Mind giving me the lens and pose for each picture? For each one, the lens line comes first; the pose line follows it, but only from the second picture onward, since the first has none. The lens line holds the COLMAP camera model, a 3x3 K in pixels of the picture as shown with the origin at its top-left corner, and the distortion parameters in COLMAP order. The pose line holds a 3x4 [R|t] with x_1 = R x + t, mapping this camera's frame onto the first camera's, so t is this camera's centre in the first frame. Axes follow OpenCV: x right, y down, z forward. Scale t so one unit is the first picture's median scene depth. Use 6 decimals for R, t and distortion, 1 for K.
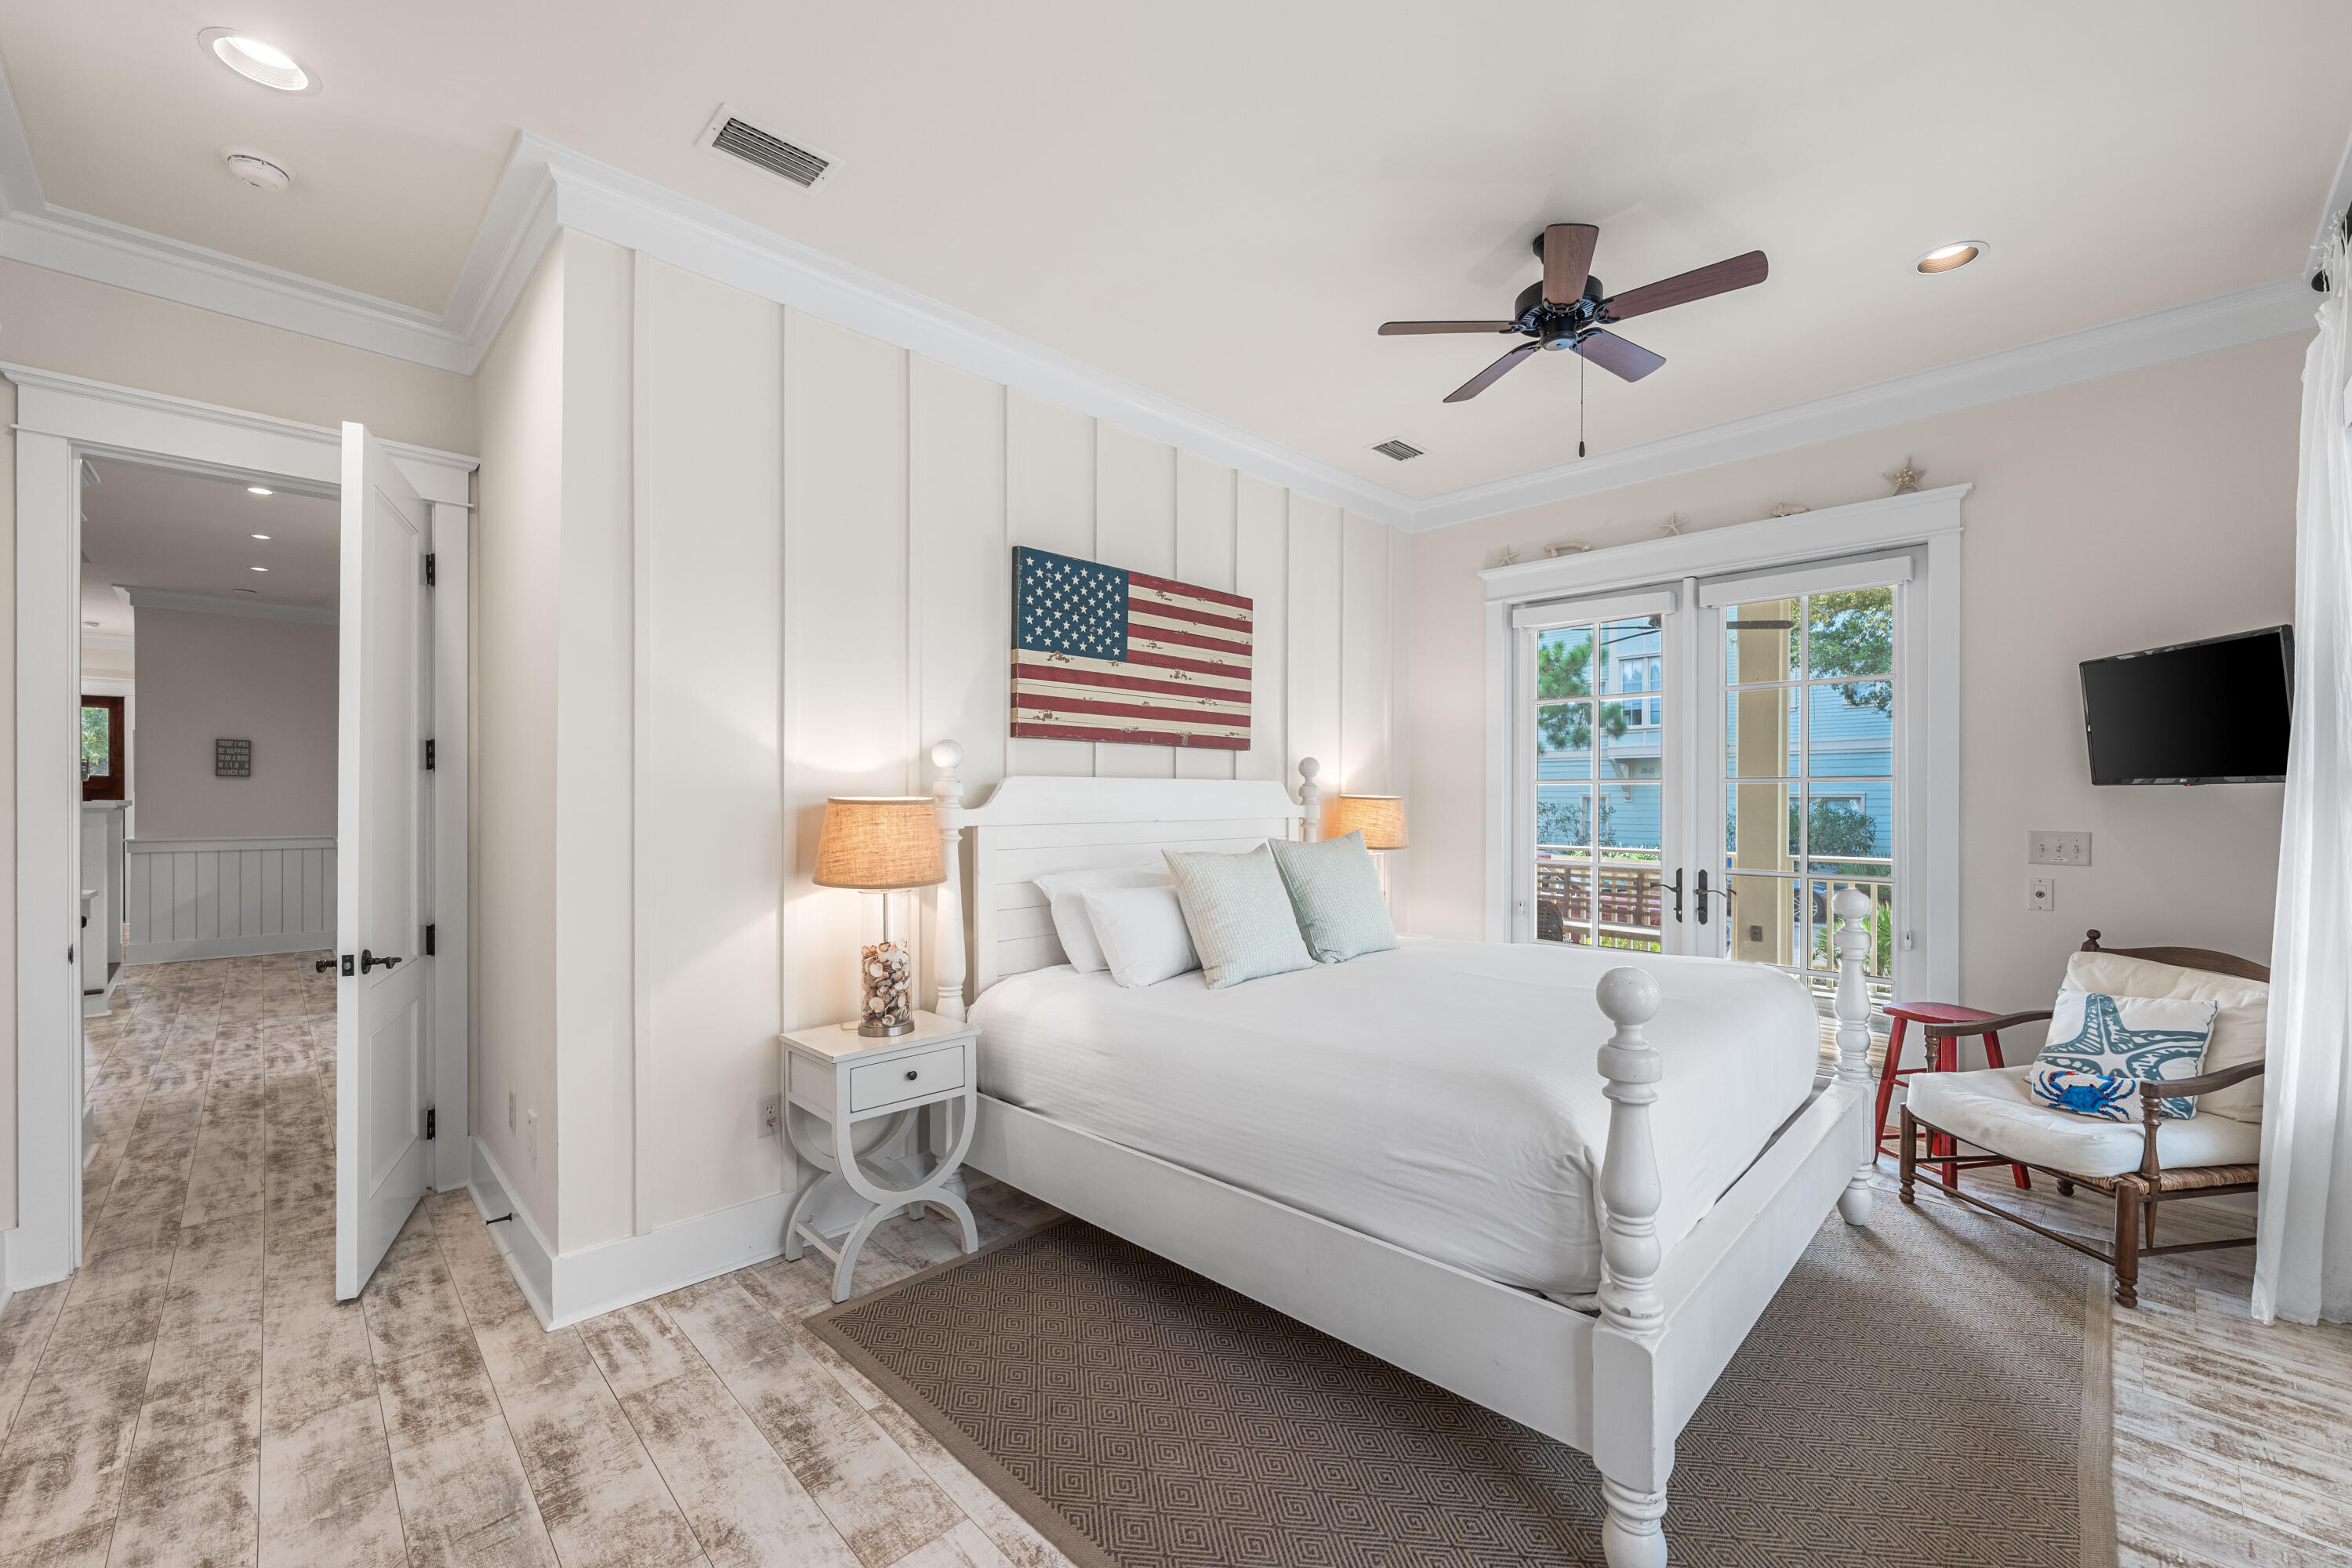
lens RADIAL K [[911.3, 0, 1176.4], [0, 911.3, 793.3], [0, 0, 1]] dist [-0.001026, 0.000116]
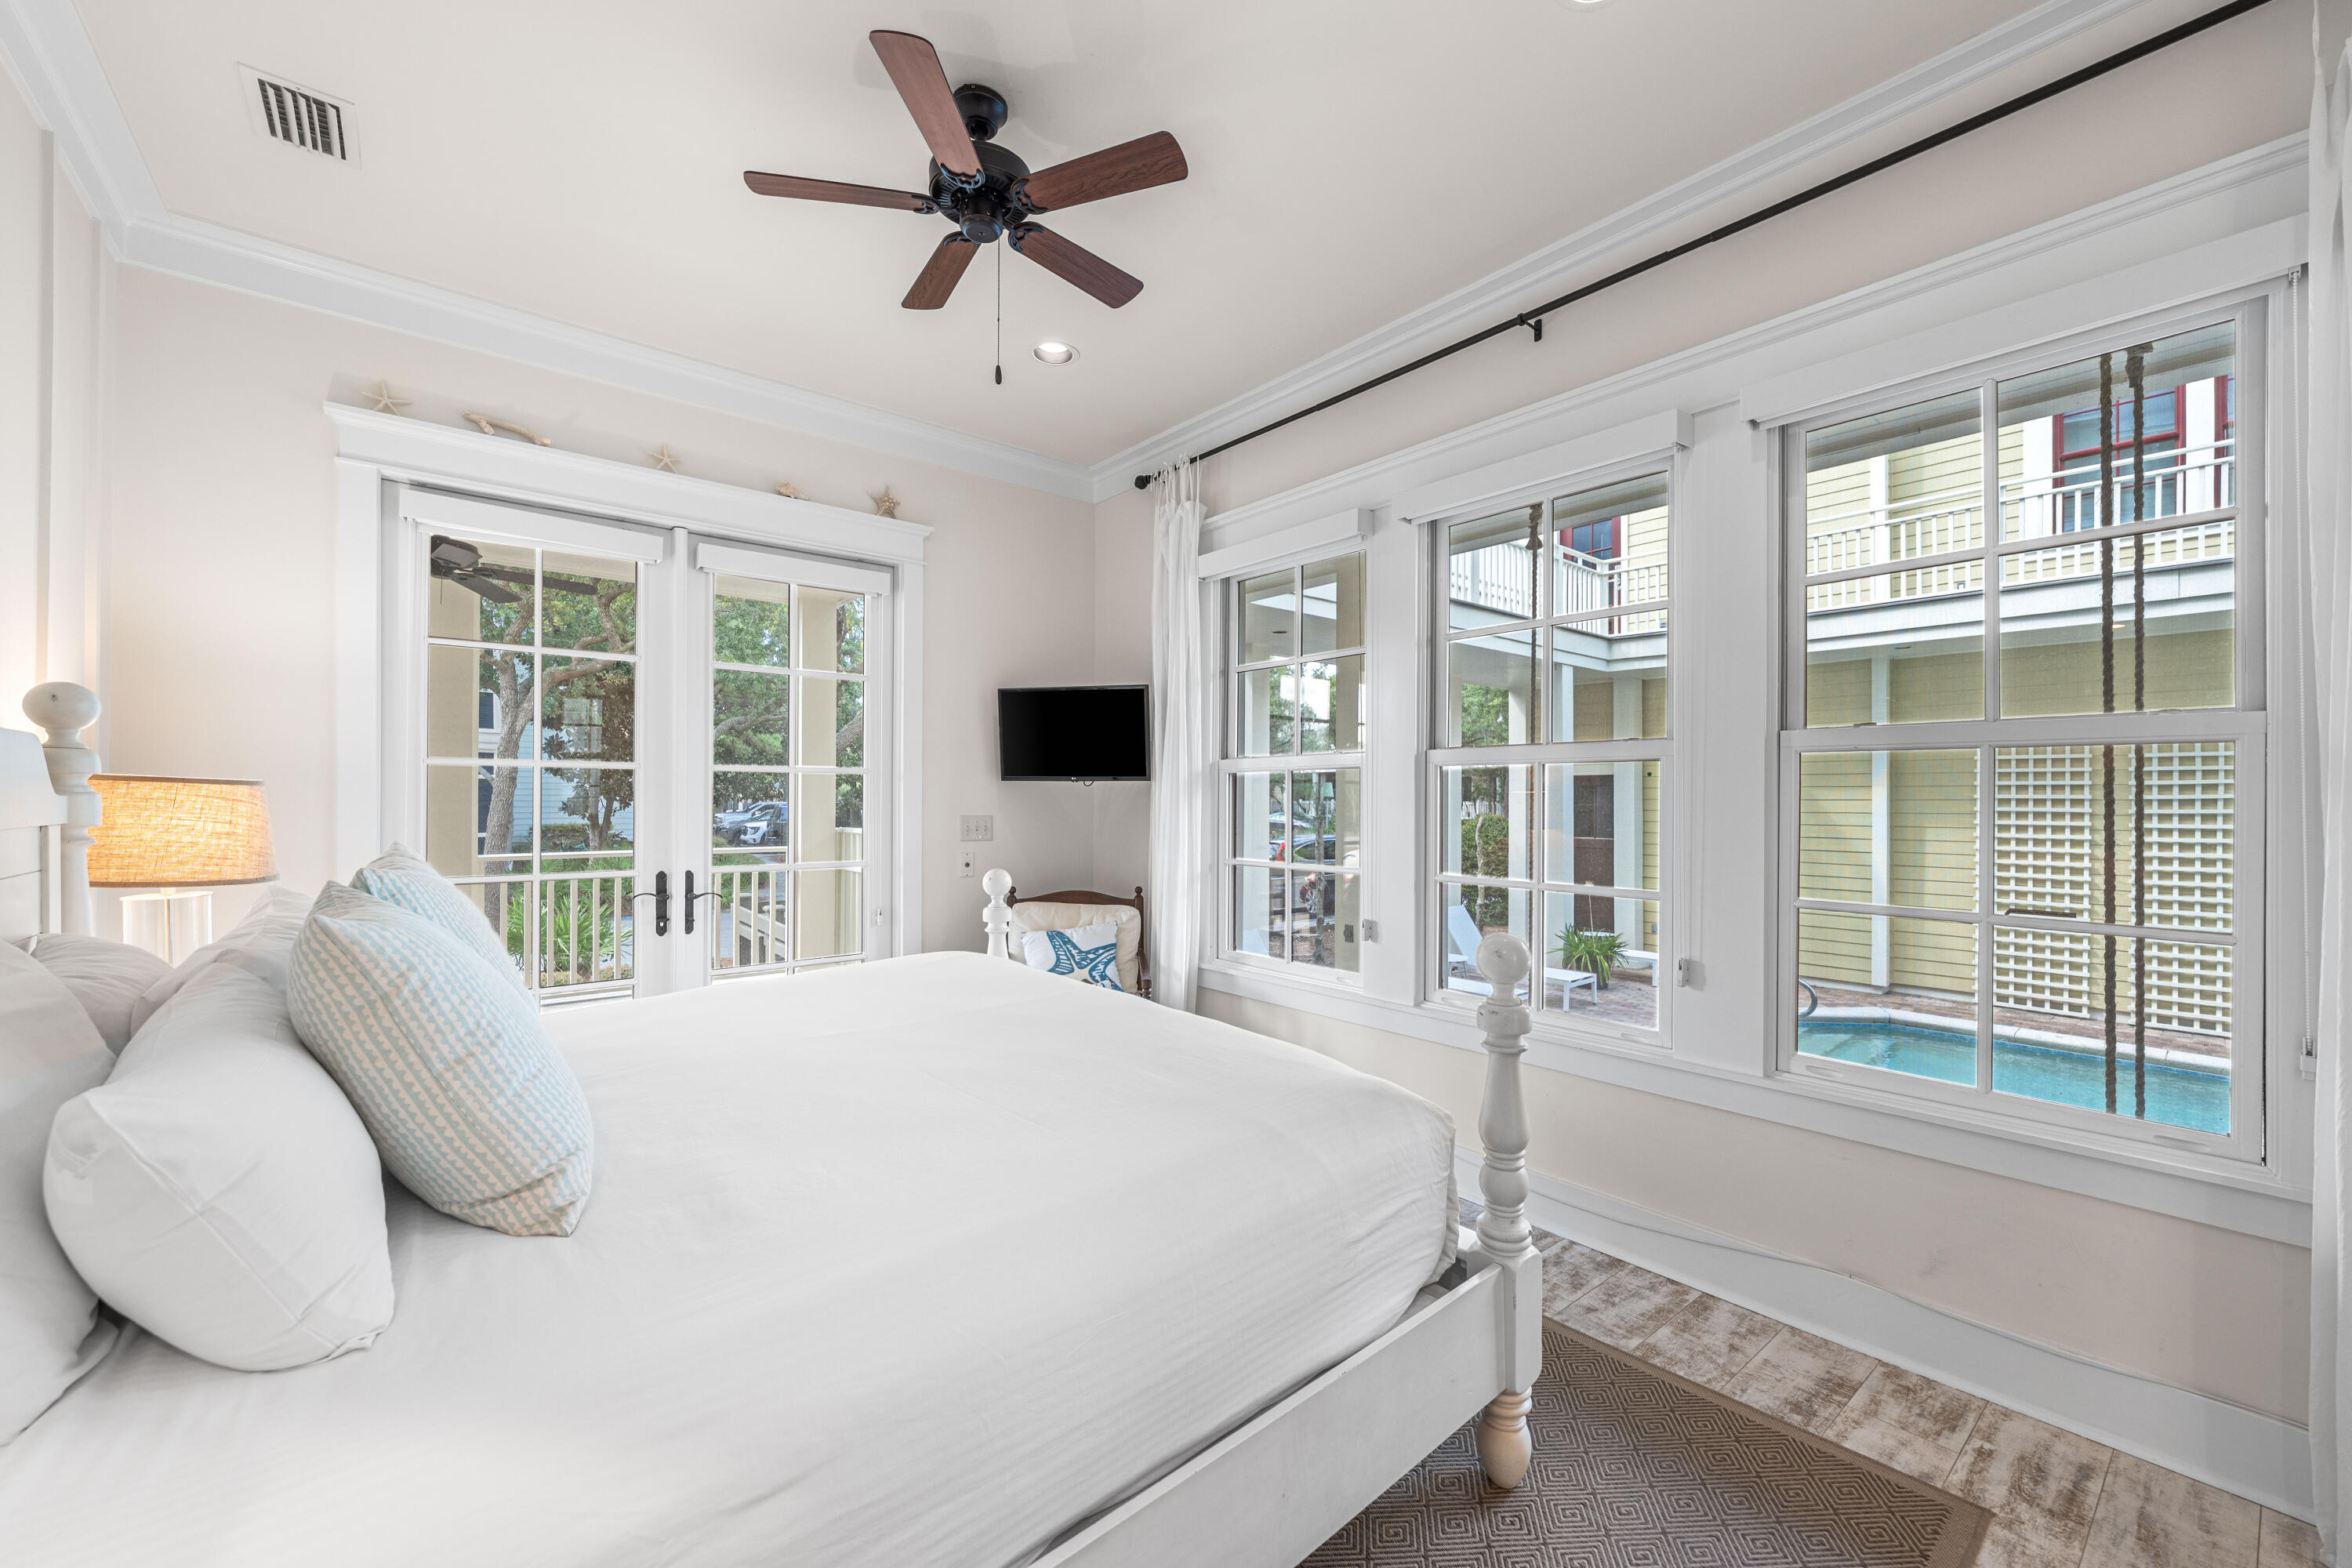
lens RADIAL K [[911.3, 0, 1176.4], [0, 911.3, 793.3], [0, 0, 1]] dist [-0.001026, 0.000116]
pose [[0.083627, 0.004703, 0.996486, -0.286425], [-0.007970, 0.999960, -0.004050, 0.011827], [-0.996465, -0.007603, 0.083661, 0.556351]]
